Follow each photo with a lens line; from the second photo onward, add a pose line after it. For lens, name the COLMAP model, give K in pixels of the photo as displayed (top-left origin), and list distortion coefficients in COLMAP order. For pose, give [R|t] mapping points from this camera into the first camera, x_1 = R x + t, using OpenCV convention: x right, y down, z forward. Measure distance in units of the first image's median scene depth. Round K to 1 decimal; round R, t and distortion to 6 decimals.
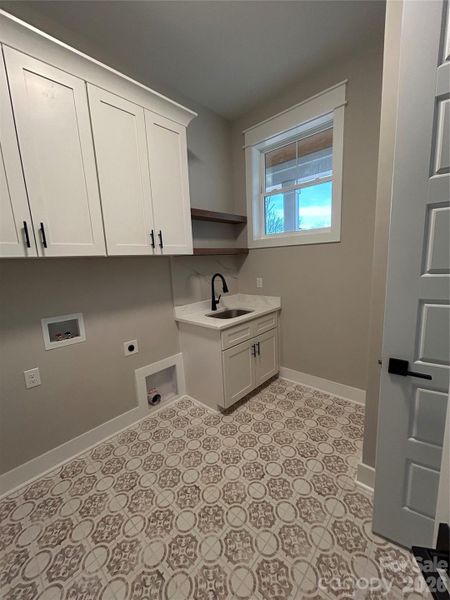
lens RADIAL K [[242.8, 0, 226.6], [0, 242.8, 302.5], [0, 0, 1]] dist [-0.002069, 0.000375]
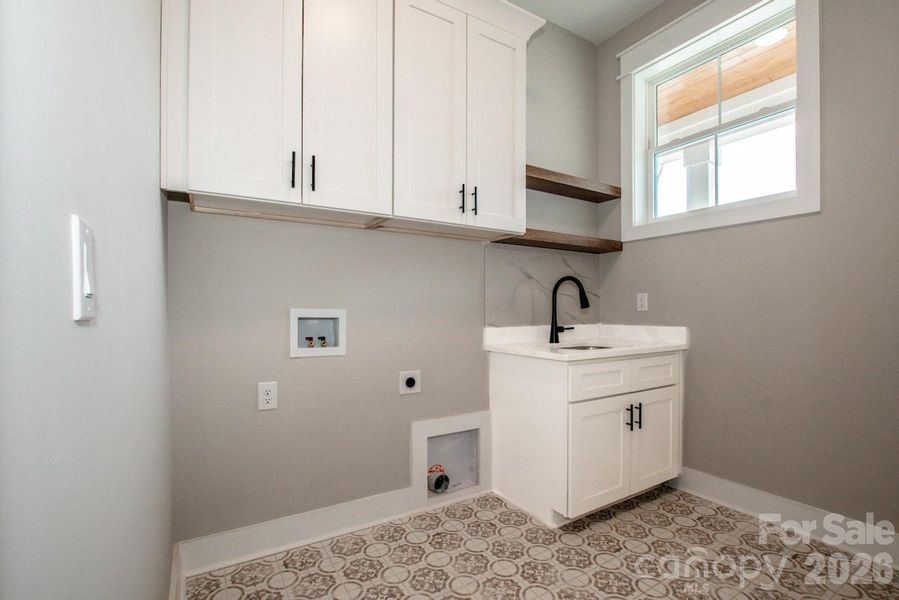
lens RADIAL K [[411.0, 0, 451.6], [0, 411.0, 301.8], [0, 0, 1]] dist [-0.034712, 0.000040]
pose [[0.957989, 0.051195, -0.282198, -0.020940], [-0.092090, 0.986746, -0.133611, 0.113257], [0.271618, 0.153986, 0.950006, 0.038005]]
